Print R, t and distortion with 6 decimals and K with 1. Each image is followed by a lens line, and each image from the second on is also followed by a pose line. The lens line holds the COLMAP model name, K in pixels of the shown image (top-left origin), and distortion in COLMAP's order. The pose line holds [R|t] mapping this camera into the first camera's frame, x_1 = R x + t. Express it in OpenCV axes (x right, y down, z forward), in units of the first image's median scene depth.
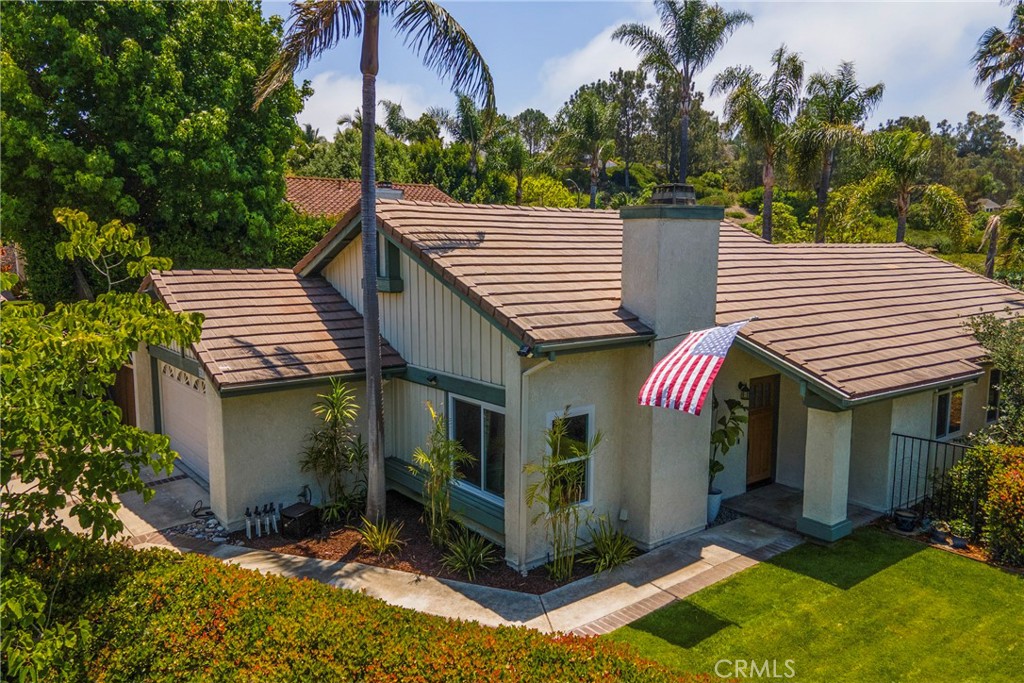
lens RADIAL K [[746.4, 0, 511.7], [0, 746.4, 329.6], [0, 0, 1]] dist [0.009833, 0.056504]
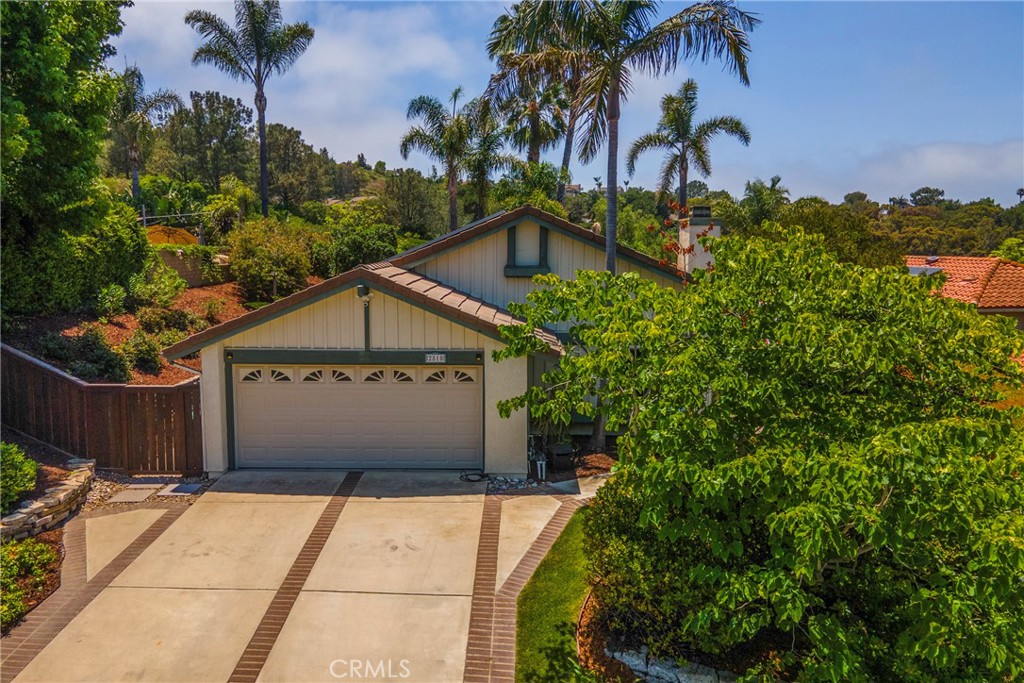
lens RADIAL K [[746.4, 0, 511.7], [0, 746.4, 329.6], [0, 0, 1]] dist [0.009833, 0.056504]
pose [[0.628905, -0.086490, 0.772656, -1.325514], [0.083722, 0.995548, 0.043294, -0.022347], [-0.772961, 0.037461, 0.633346, 0.265161]]
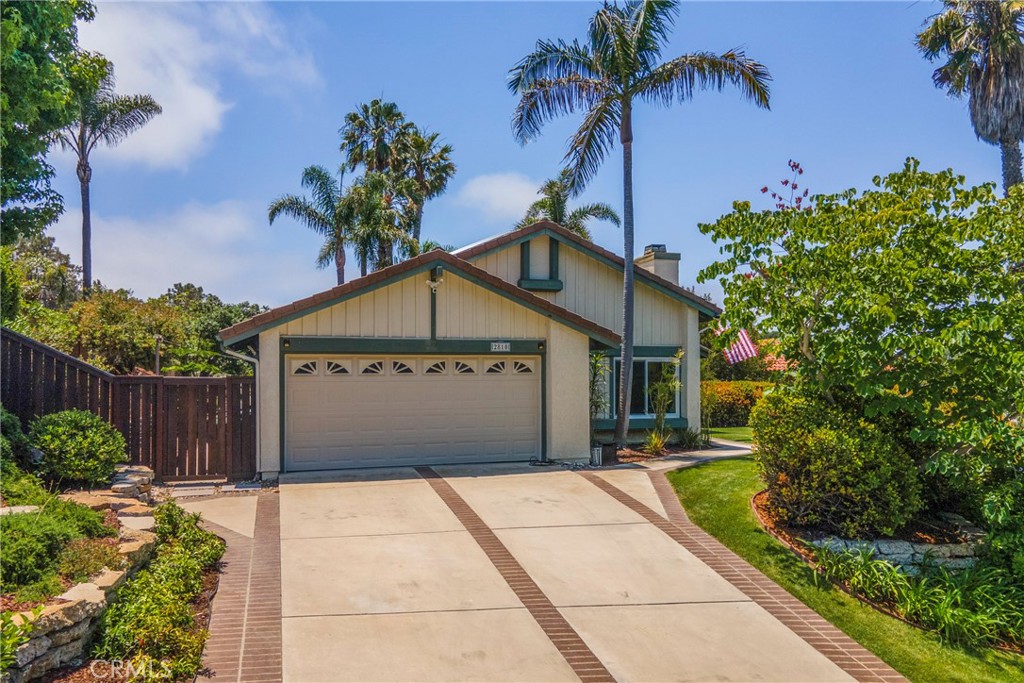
lens RADIAL K [[745.4, 0, 510.9], [0, 745.4, 382.5], [0, 0, 1]] dist [0.006640, 0.059840]
pose [[0.351766, -0.002880, 0.936083, -1.605289], [0.111696, 0.992980, -0.038918, 0.173929], [-0.929400, 0.118247, 0.349618, 0.697960]]
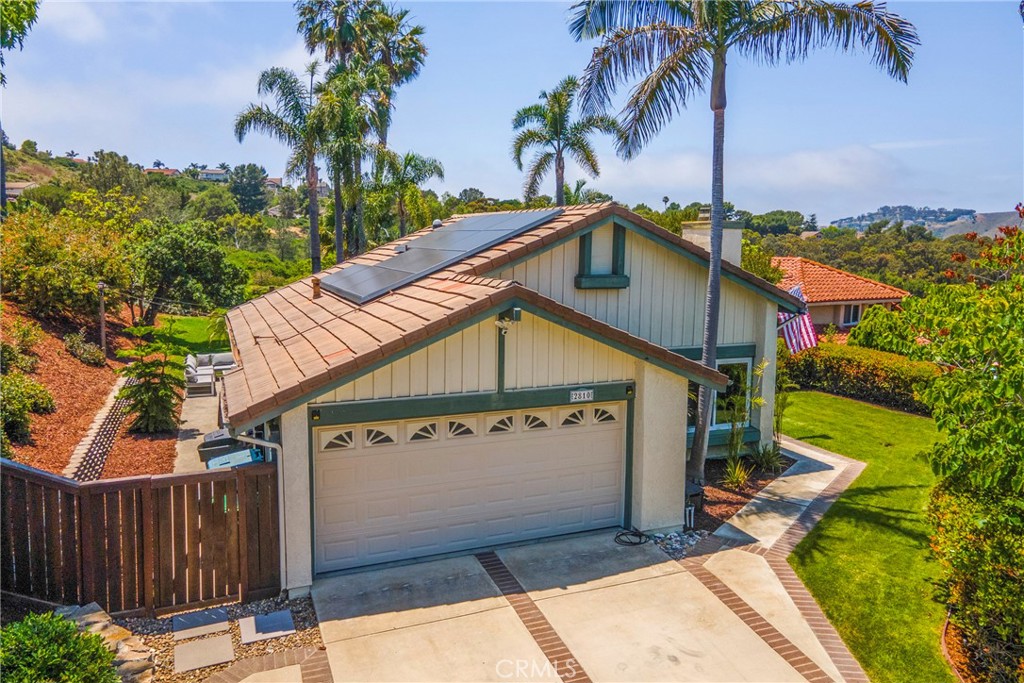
lens RADIAL K [[746.4, 0, 511.7], [0, 746.4, 329.6], [0, 0, 1]] dist [0.009833, 0.056504]
pose [[0.275662, -0.110162, 0.954921, -1.404186], [0.103105, 0.991069, 0.084568, -0.109108], [-0.955709, 0.075145, 0.284558, 0.939739]]
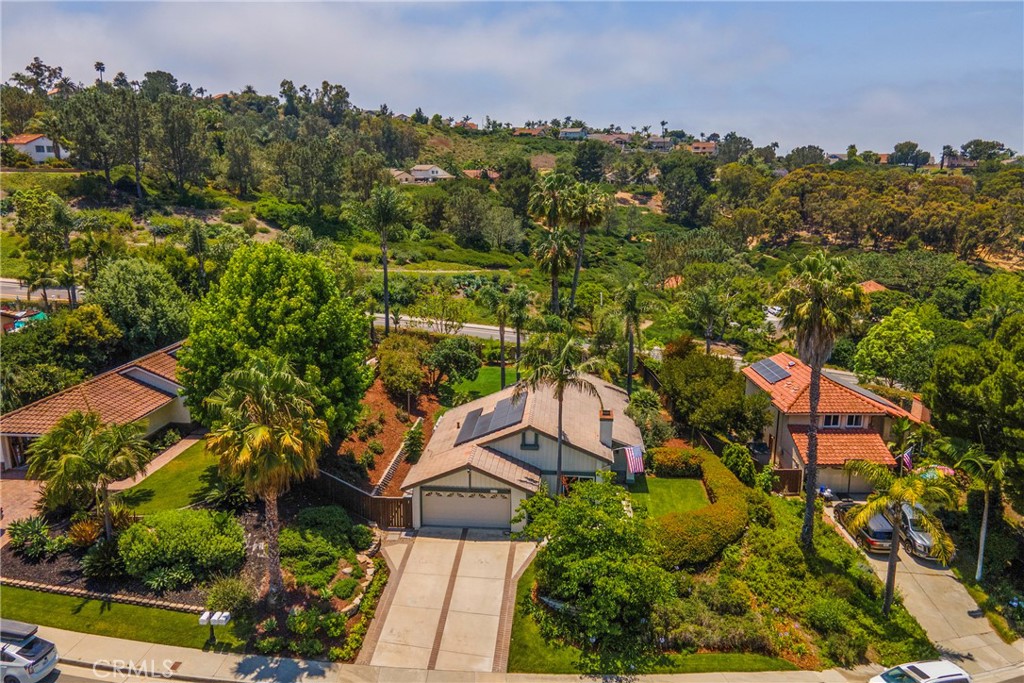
lens RADIAL K [[746.4, 0, 511.7], [0, 746.4, 329.6], [0, 0, 1]] dist [0.009833, 0.056504]
pose [[0.681922, -0.152876, 0.715270, -2.759012], [0.078477, 0.987561, 0.136255, -1.133299], [-0.727203, -0.036783, 0.685437, -1.256863]]
